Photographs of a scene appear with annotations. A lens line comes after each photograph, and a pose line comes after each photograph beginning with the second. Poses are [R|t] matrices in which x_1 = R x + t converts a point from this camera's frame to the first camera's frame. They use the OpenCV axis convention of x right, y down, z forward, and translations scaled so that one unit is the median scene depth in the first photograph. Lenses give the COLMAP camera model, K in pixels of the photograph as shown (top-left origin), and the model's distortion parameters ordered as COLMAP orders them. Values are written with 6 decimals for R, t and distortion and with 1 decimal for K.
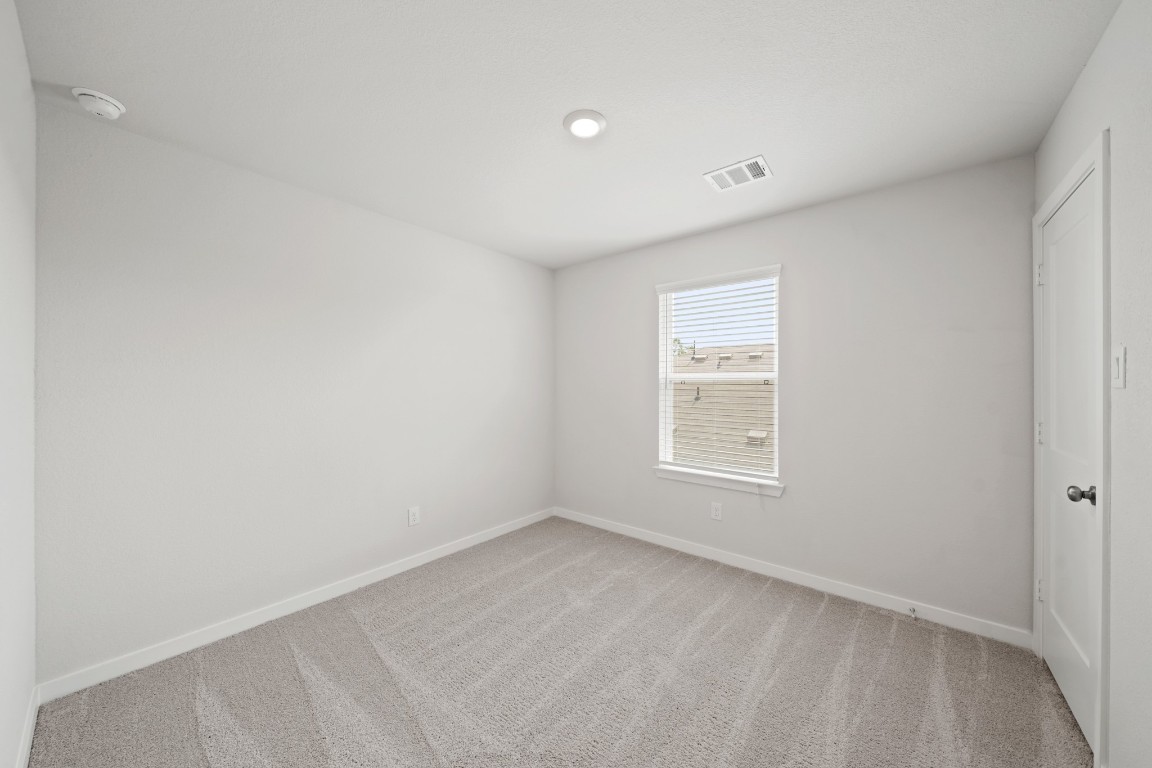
lens RADIAL K [[400.9, 0, 580.5], [0, 400.9, 384.3], [0, 0, 1]] dist [-0.001238, 0.000104]
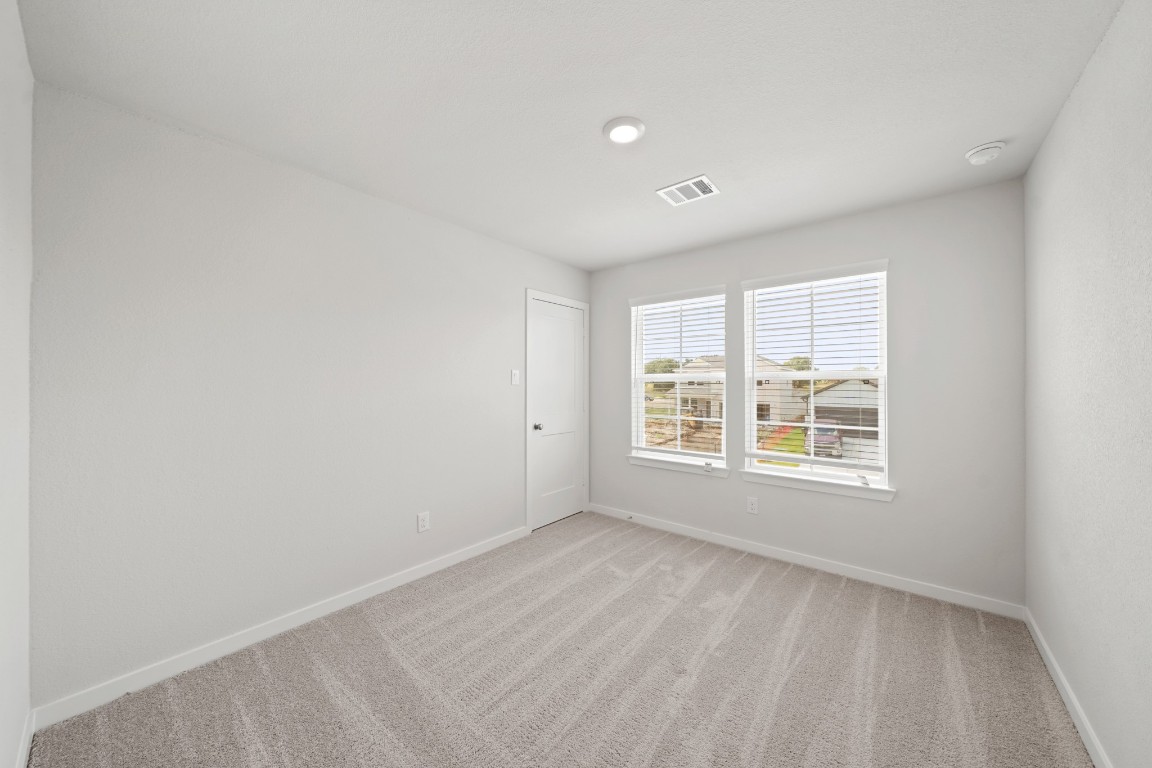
lens RADIAL K [[338.0, 0, 576.2], [0, 338.0, 382.0], [0, 0, 1]] dist [-0.005041, -0.000165]
pose [[0.996917, -0.001363, 0.078449, -0.176228], [0.001743, 0.999987, -0.004770, -0.000499], [-0.078442, 0.004892, 0.996907, 0.146200]]
